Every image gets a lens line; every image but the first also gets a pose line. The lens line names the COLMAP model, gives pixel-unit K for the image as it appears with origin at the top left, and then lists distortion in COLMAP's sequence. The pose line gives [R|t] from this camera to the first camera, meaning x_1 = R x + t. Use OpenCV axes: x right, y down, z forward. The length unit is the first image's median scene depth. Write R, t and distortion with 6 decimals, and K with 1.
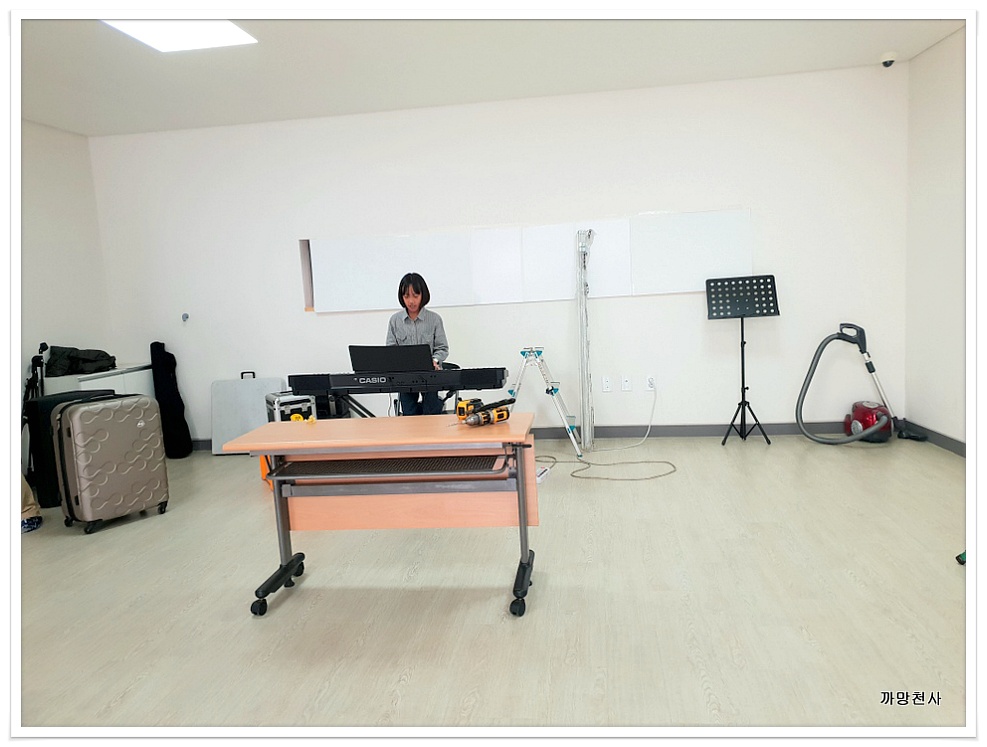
lens RADIAL K [[745.8, 0, 494.9], [0, 745.8, 373.1], [0, 0, 1]] dist [0.022961, -0.027839]
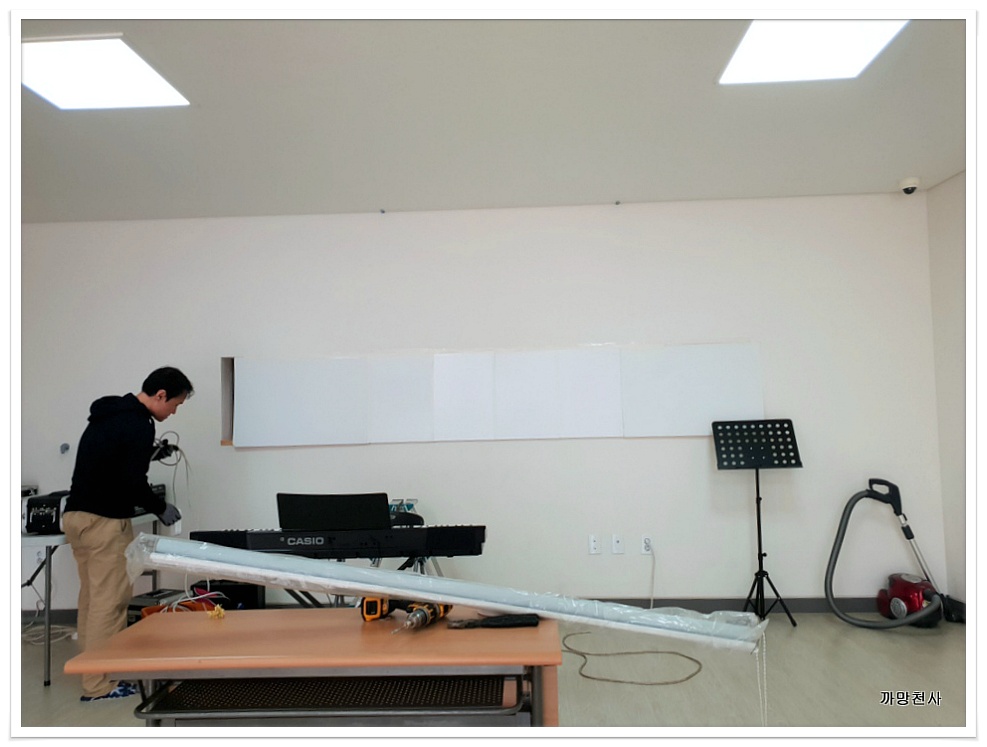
lens RADIAL K [[745.8, 0, 492.6], [0, 745.8, 375.7], [0, 0, 1]] dist [0.022961, -0.027839]
pose [[0.994506, 0.038700, 0.097260, -0.050022], [-0.020638, 0.983400, -0.180272, -0.019195], [-0.102622, 0.177274, 0.978796, 0.191417]]
